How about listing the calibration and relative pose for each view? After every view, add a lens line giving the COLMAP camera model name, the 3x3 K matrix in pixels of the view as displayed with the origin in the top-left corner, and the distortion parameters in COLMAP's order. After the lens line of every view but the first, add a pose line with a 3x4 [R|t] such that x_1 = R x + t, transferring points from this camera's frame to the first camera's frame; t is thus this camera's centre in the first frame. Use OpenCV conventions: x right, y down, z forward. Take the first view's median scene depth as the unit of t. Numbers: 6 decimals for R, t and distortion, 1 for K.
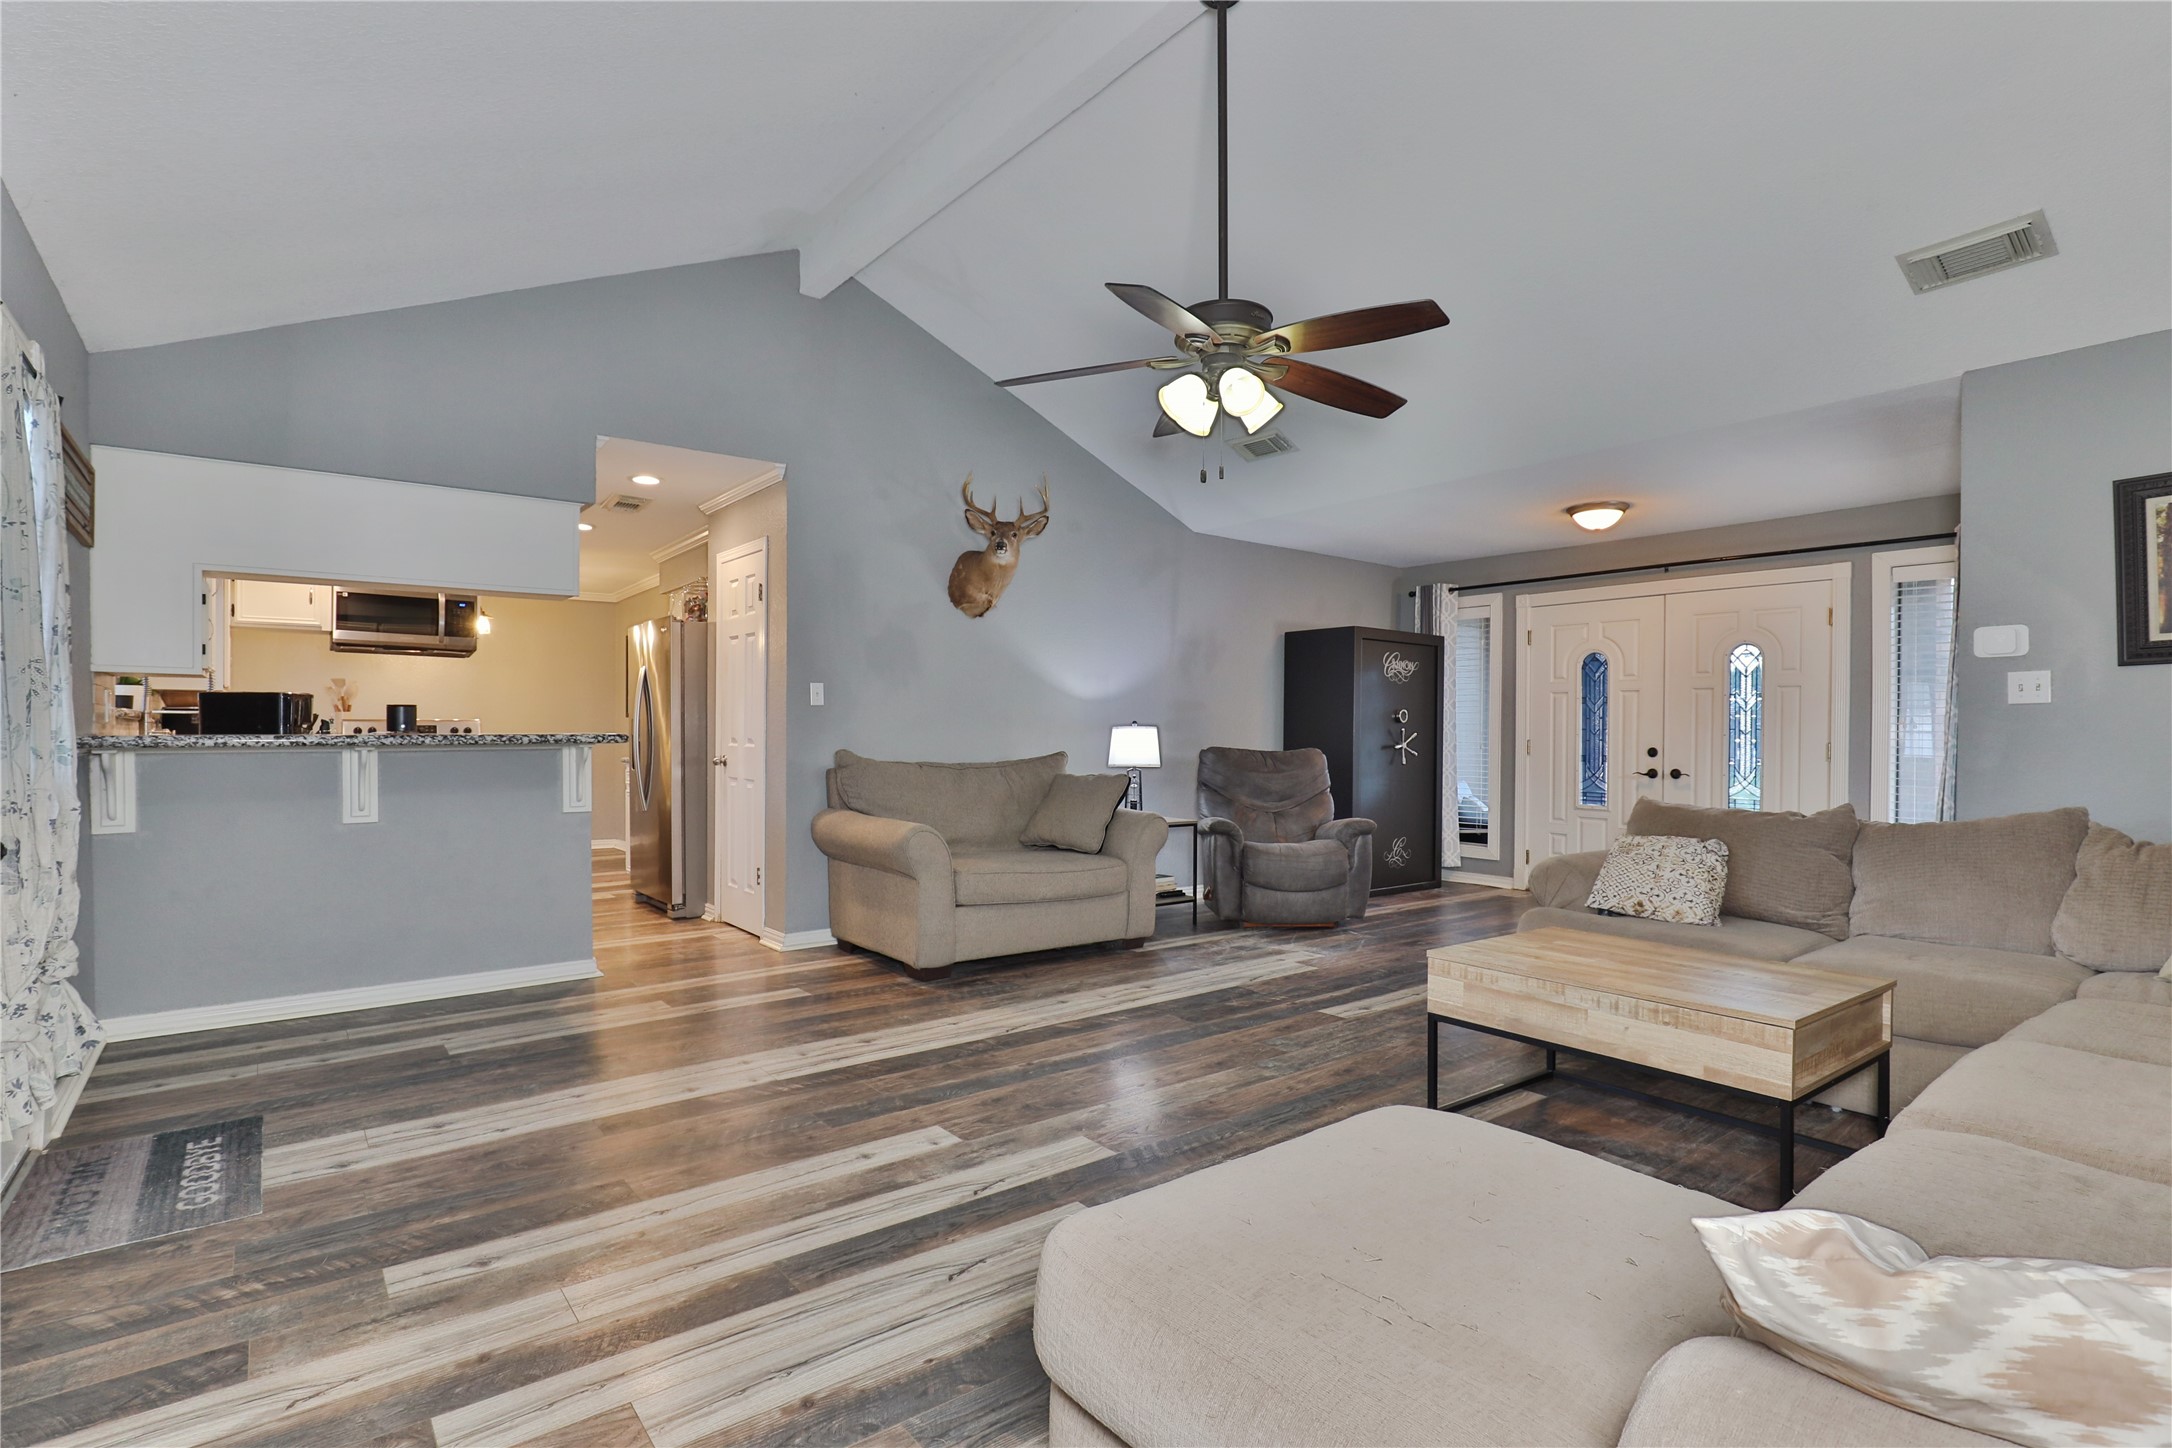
lens RADIAL K [[1055.9, 0, 1102.3], [0, 1055.9, 718.8], [0, 0, 1]] dist [-0.018180, 0.005417]
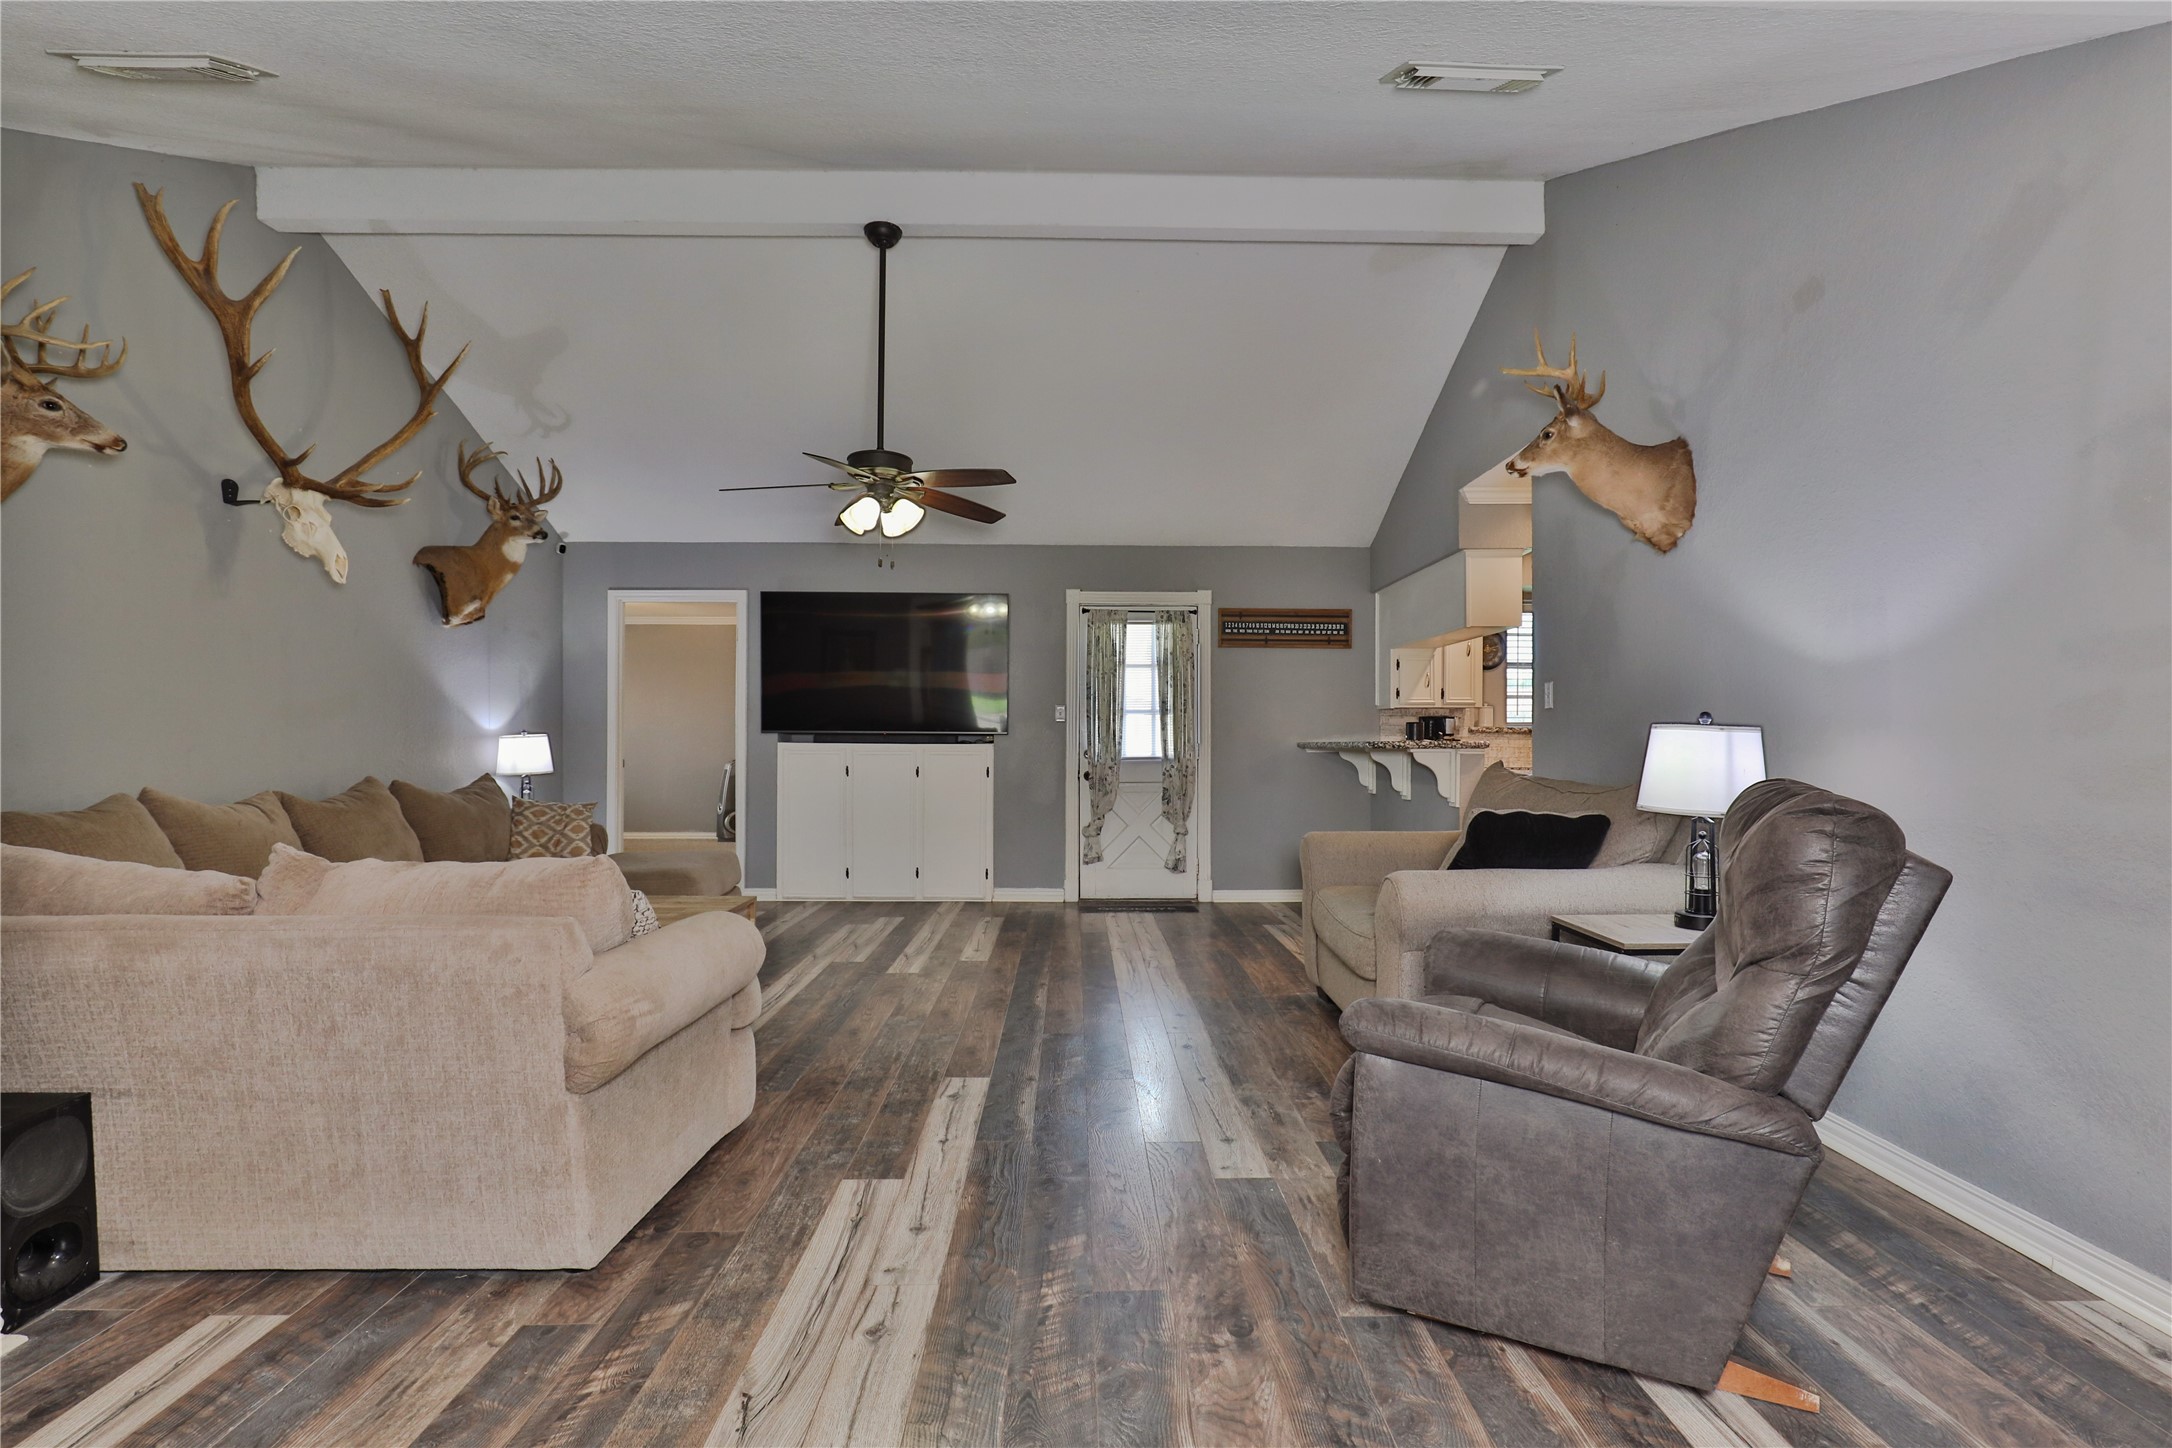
lens RADIAL K [[1055.9, 0, 1082.8], [0, 1055.9, 734.6], [0, 0, 1]] dist [-0.018180, 0.005417]
pose [[-0.615449, -0.011824, -0.788088, 0.969407], [0.001161, 0.999873, -0.015909, 0.026218], [0.788176, -0.010706, -0.615357, 1.871734]]
